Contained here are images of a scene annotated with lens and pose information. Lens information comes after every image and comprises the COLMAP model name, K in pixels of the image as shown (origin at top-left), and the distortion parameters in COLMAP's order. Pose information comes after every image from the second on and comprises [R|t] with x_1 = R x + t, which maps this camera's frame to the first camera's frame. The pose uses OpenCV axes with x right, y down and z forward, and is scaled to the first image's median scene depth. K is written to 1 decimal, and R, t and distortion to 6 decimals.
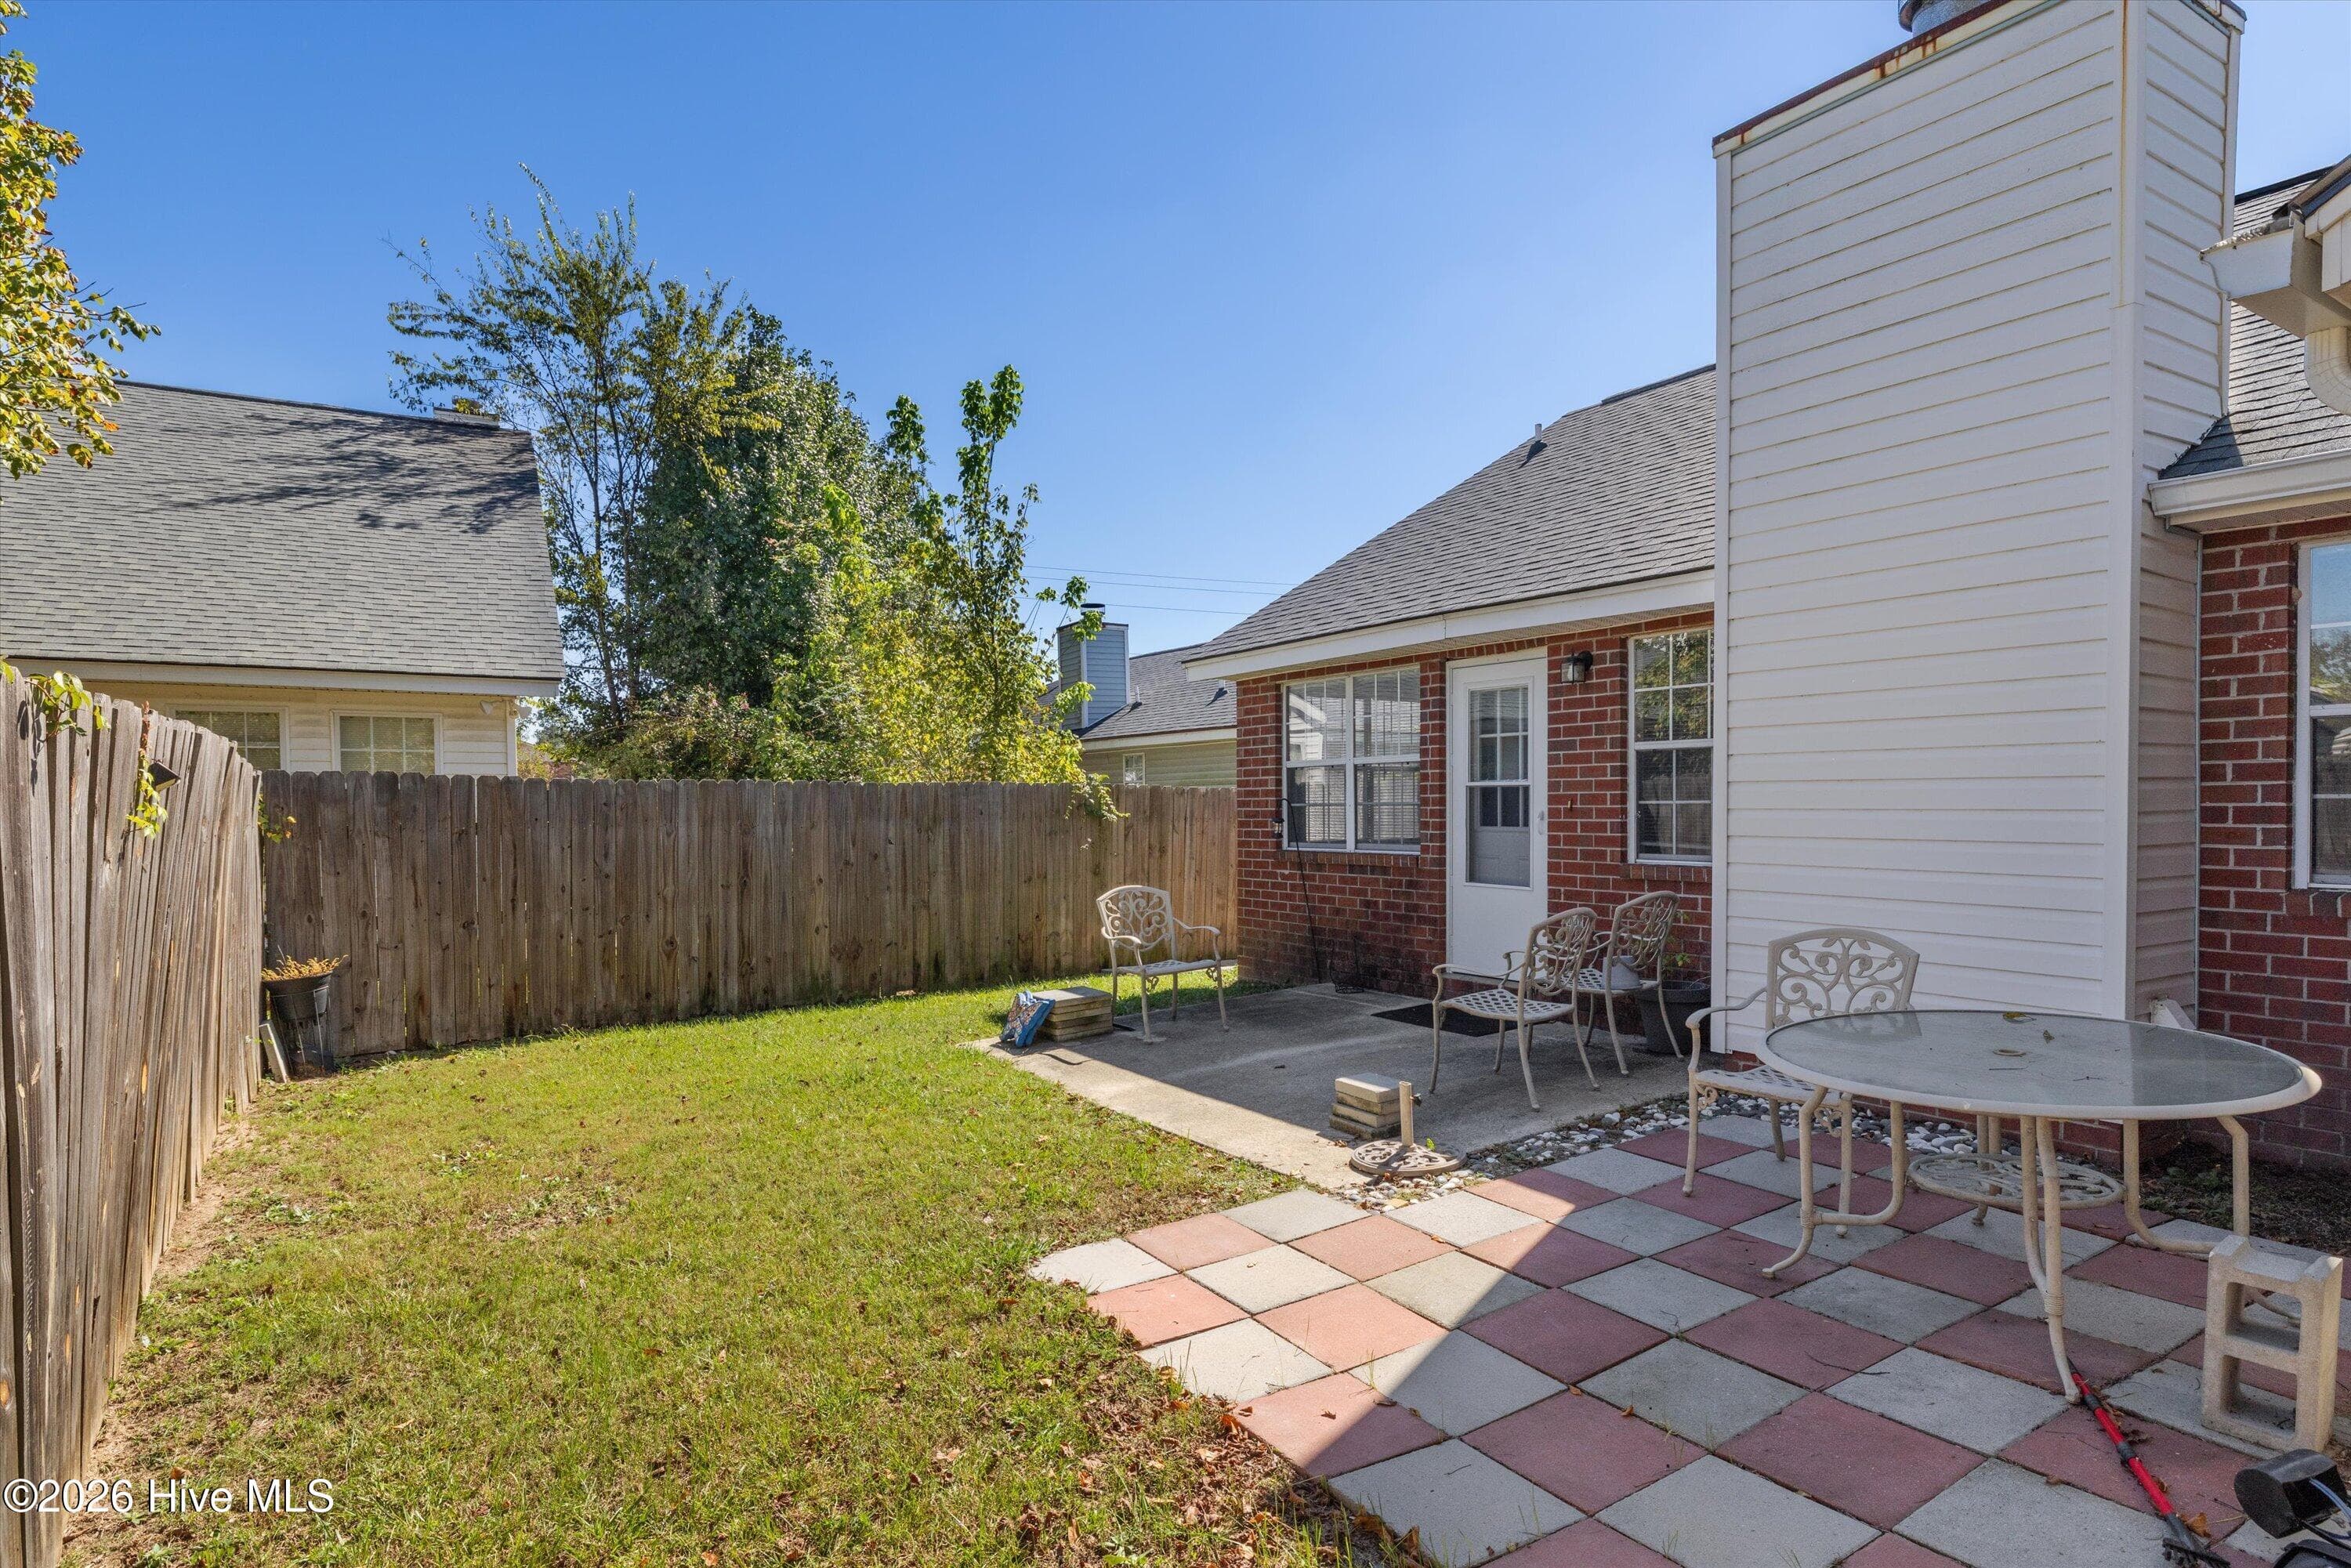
lens RADIAL K [[1261.5, 0, 1156.9], [0, 1261.5, 788.3], [0, 0, 1]] dist [0.002017, -0.000745]
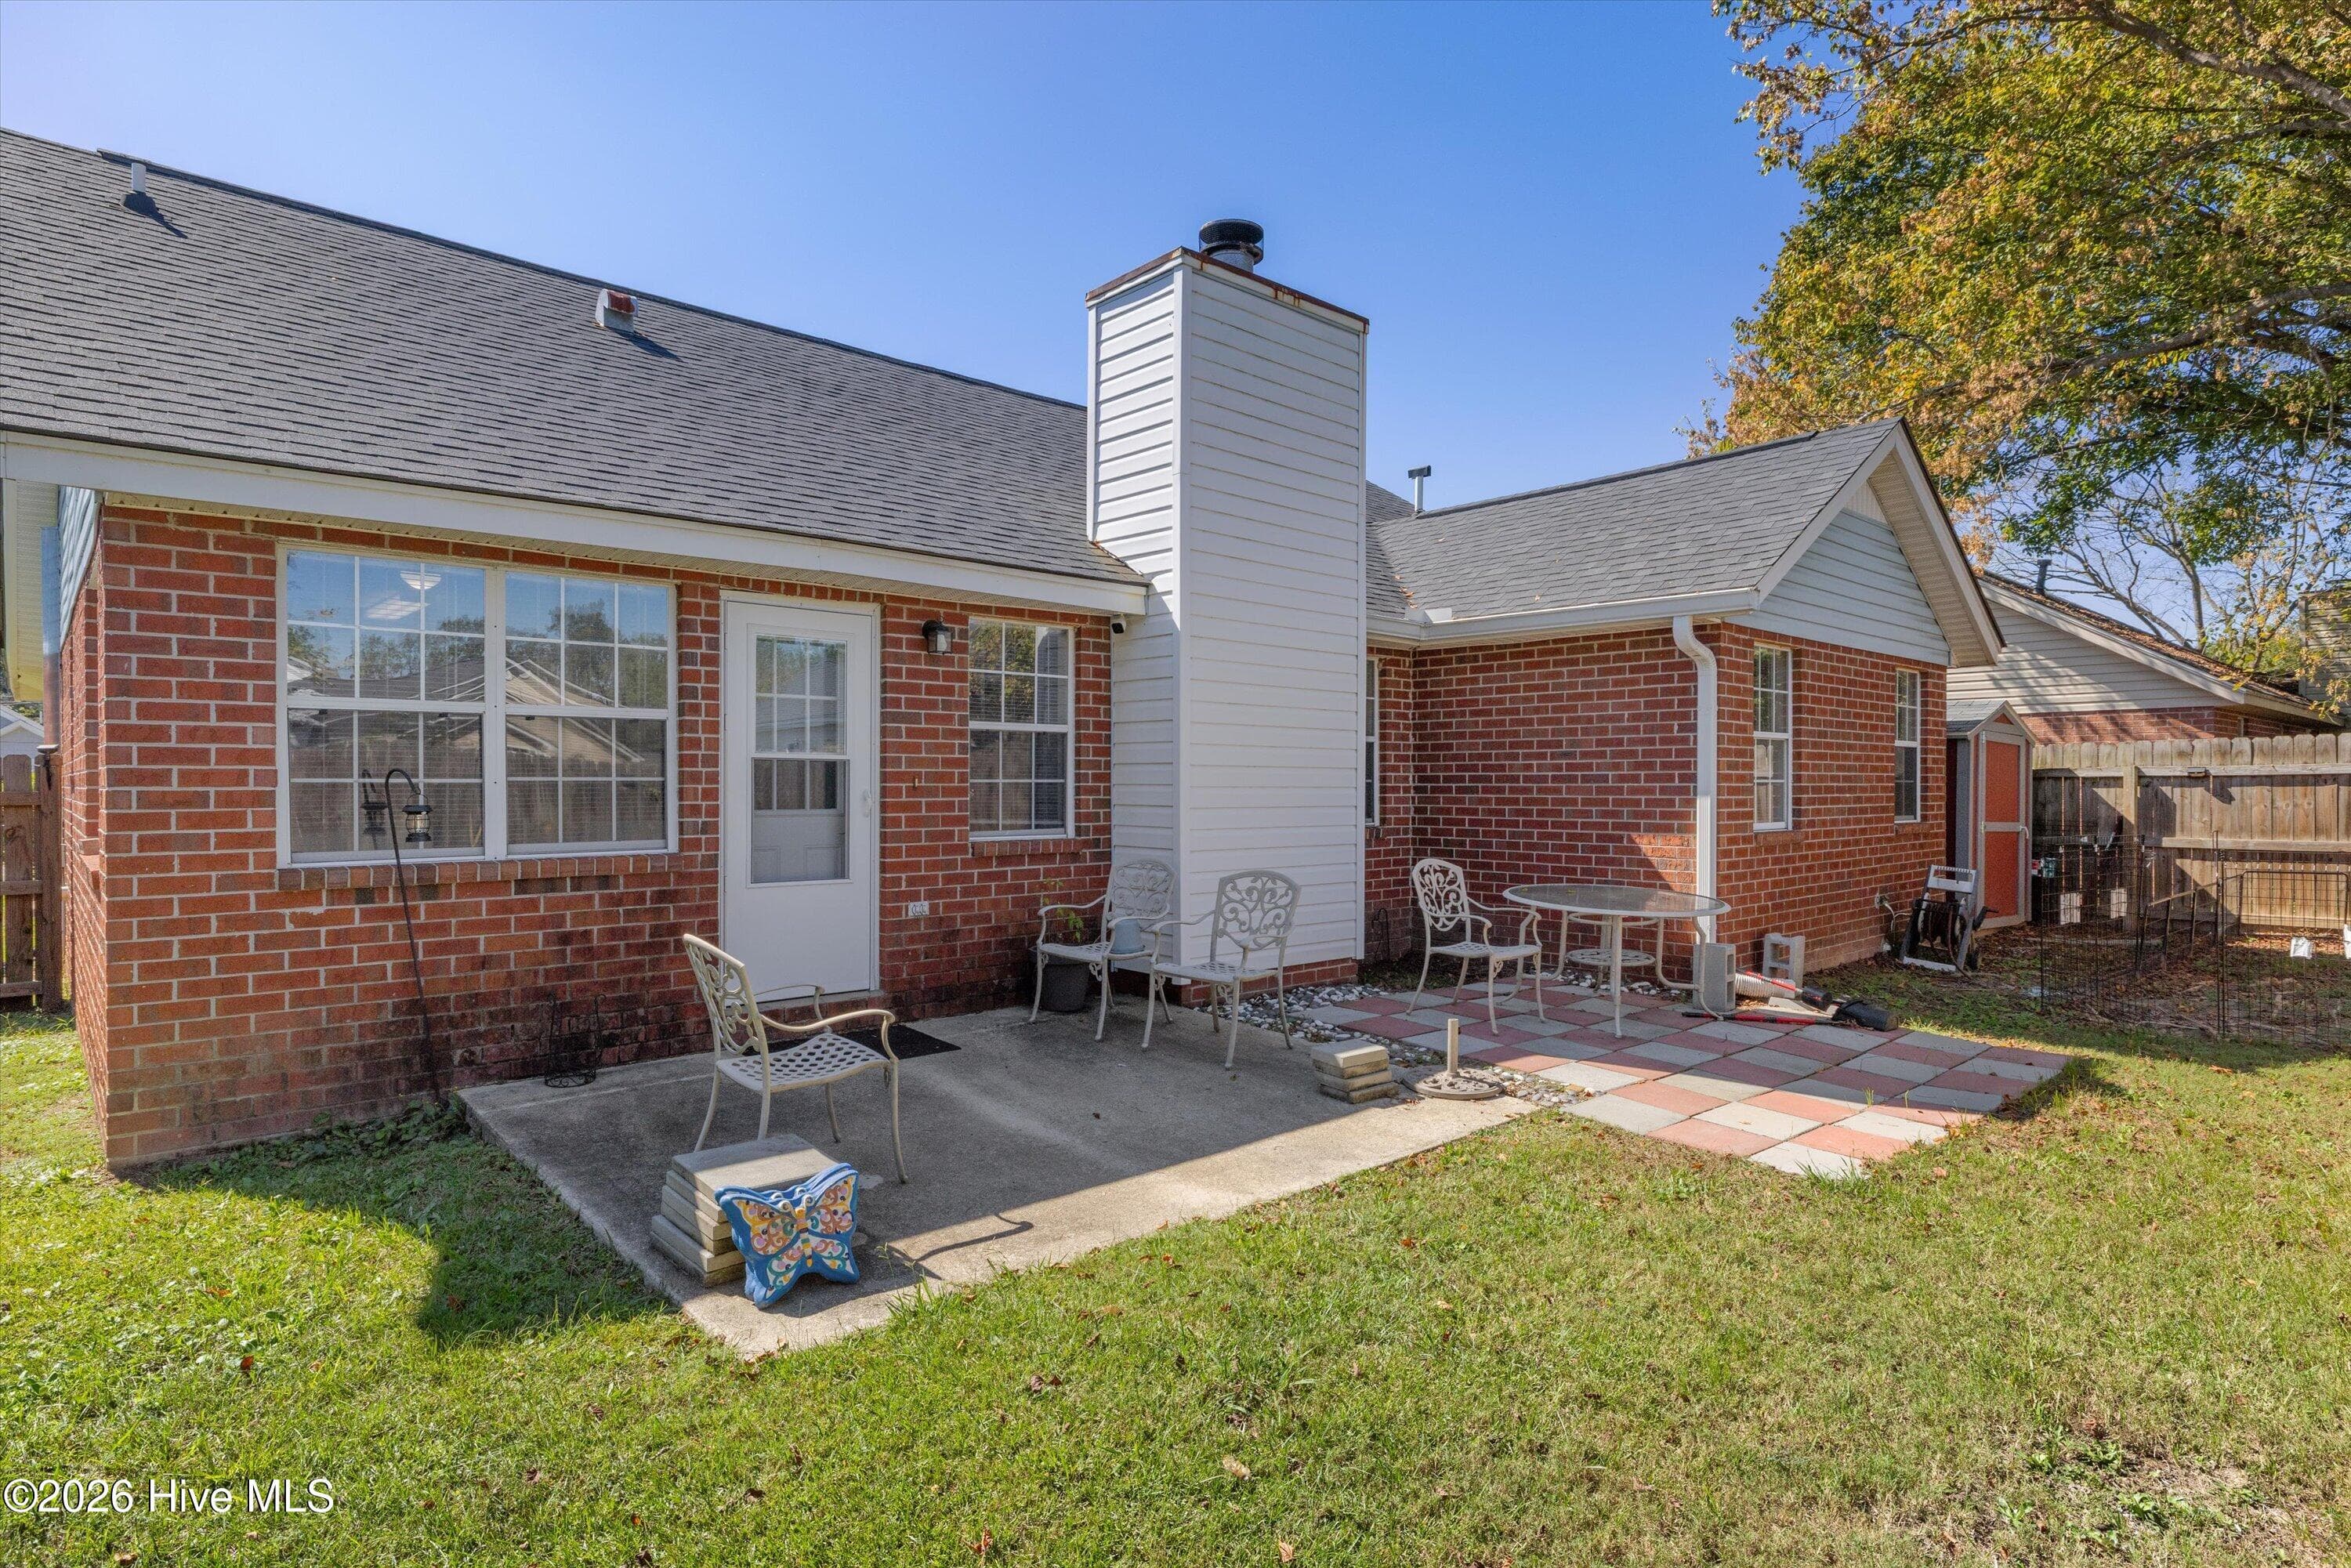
lens RADIAL K [[1261.5, 0, 1156.9], [0, 1261.5, 788.3], [0, 0, 1]] dist [0.002017, -0.000745]
pose [[-0.153993, 0.002544, 0.988069, -0.587972], [-0.011586, 0.999923, -0.004380, 0.017934], [-0.988004, -0.012122, -0.153952, 0.933620]]
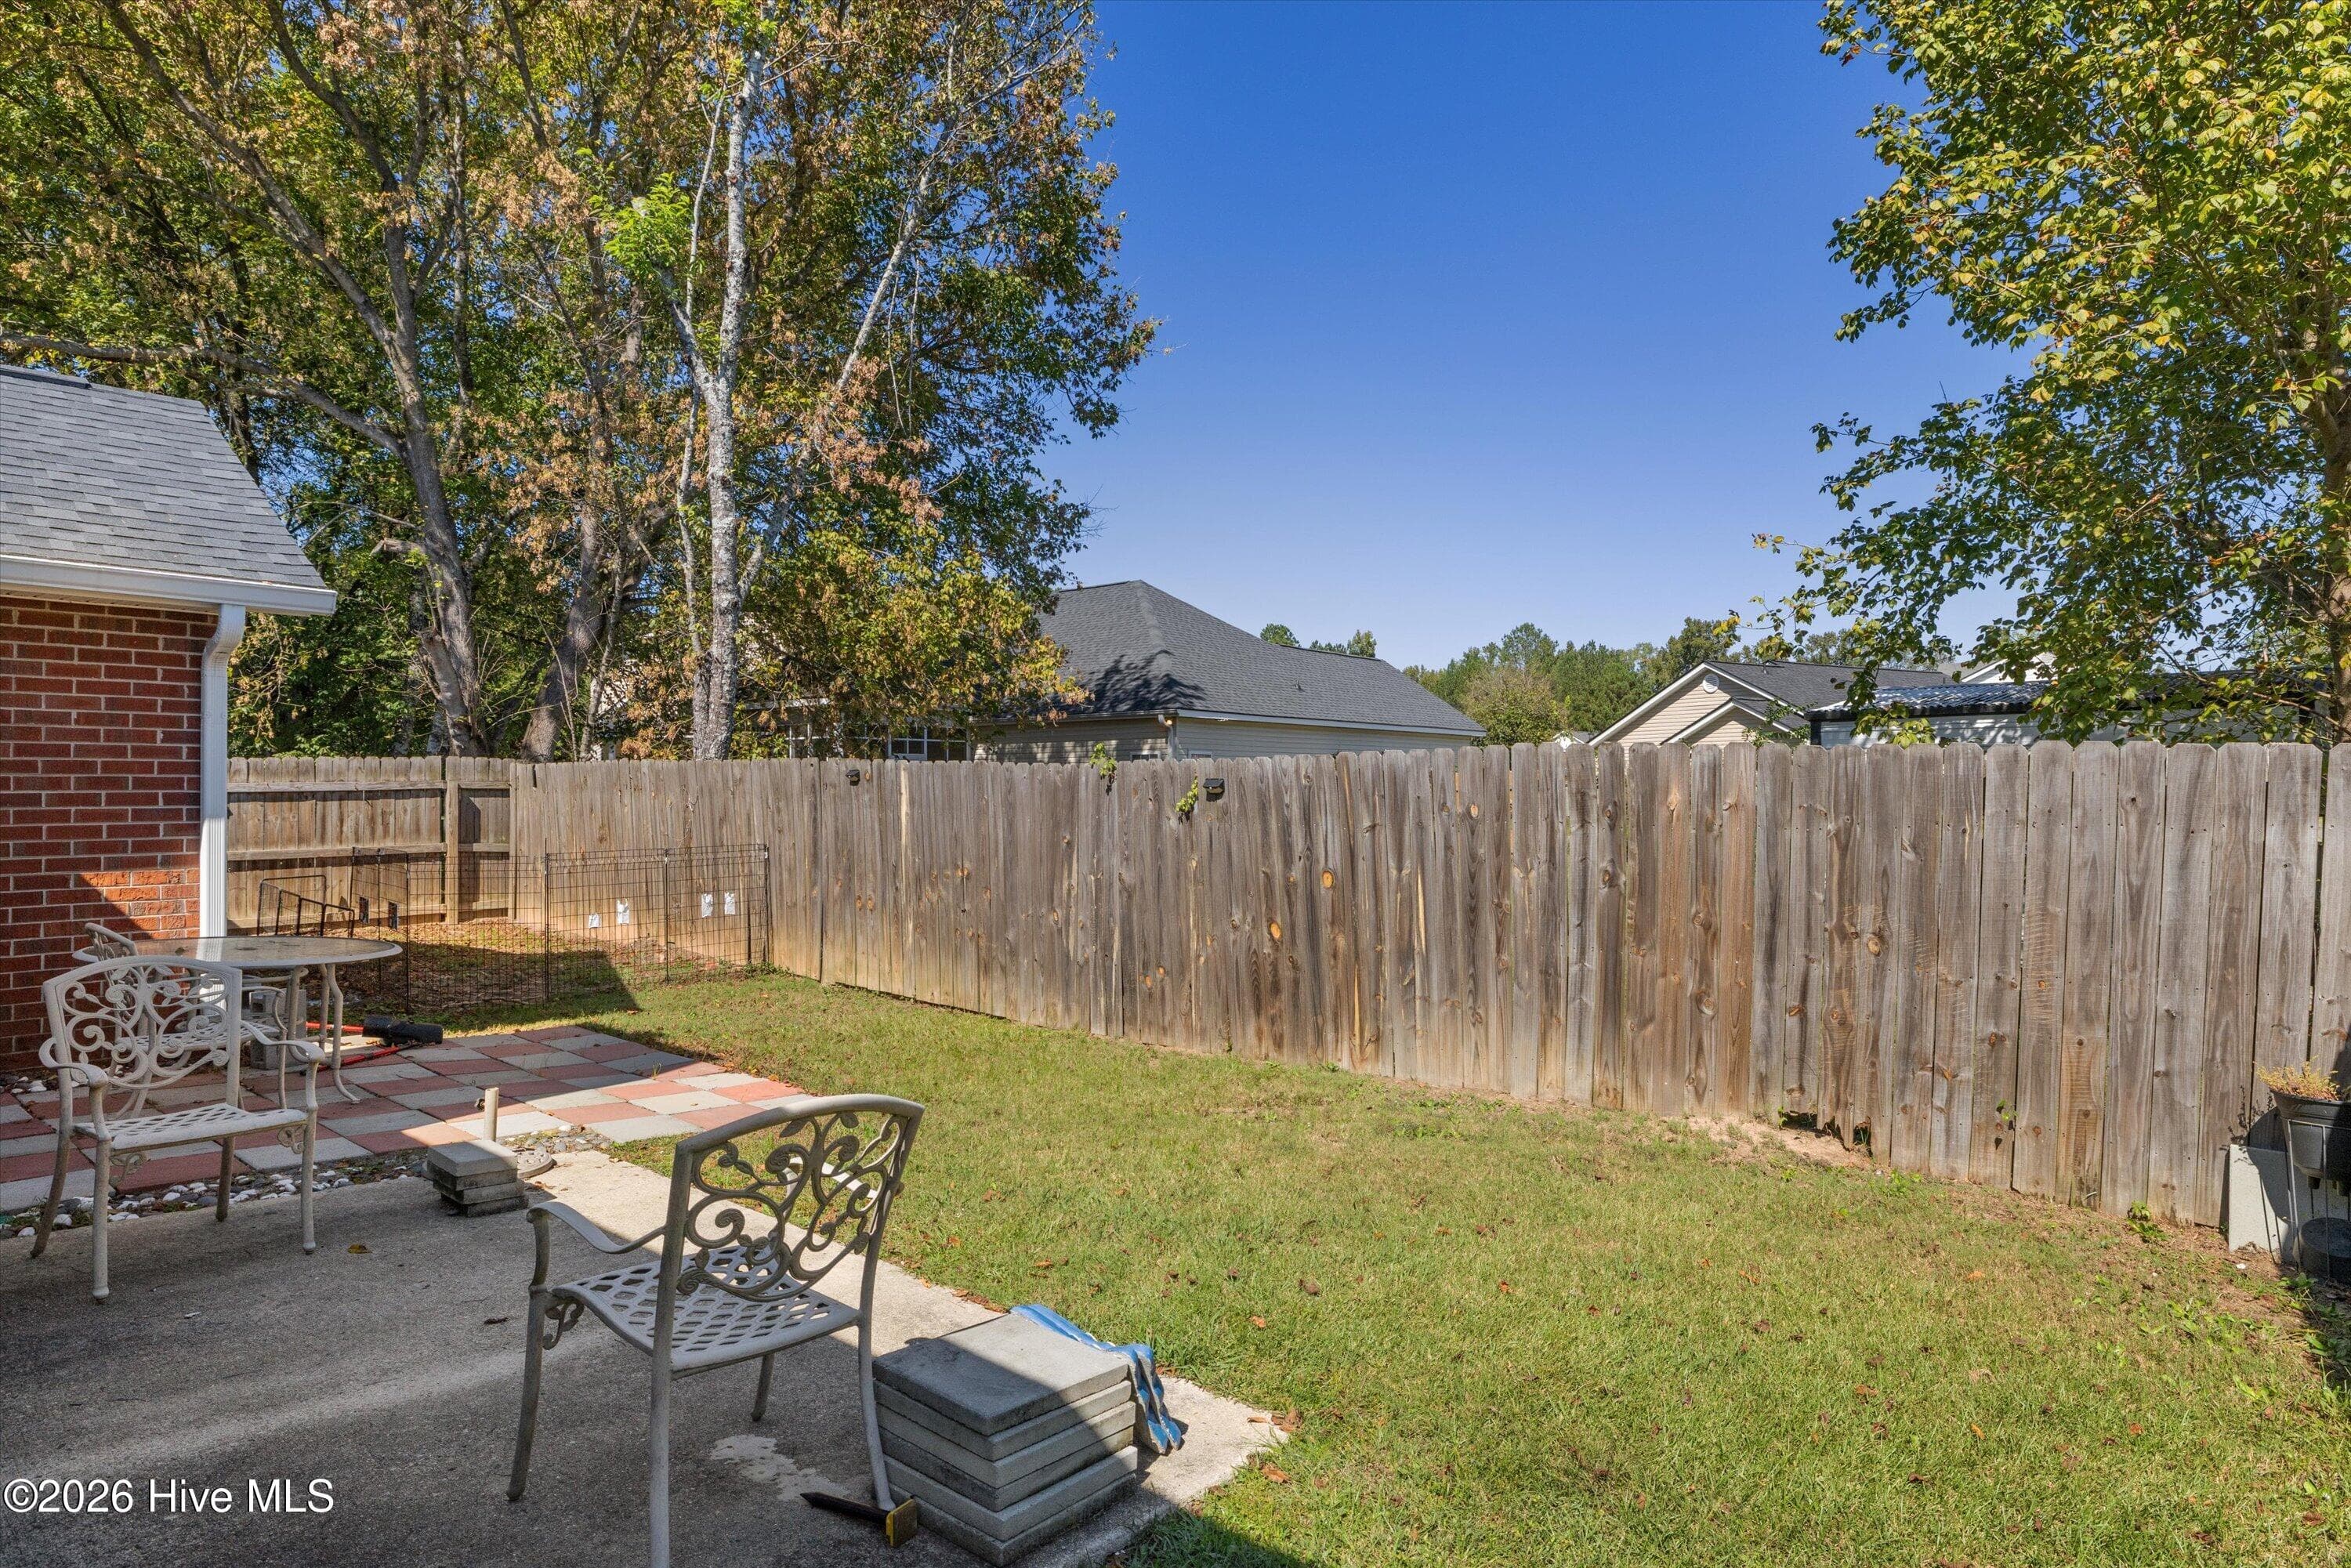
lens RADIAL K [[1317.8, 0, 1175.5], [0, 1317.8, 784.0], [0, 0, 1]] dist [-0.000949, -0.001623]
pose [[-0.956212, 0.005630, -0.292621, -0.009677], [0.010733, 0.999817, -0.015835, 0.011051], [0.292478, -0.018282, -0.956097, 1.377475]]
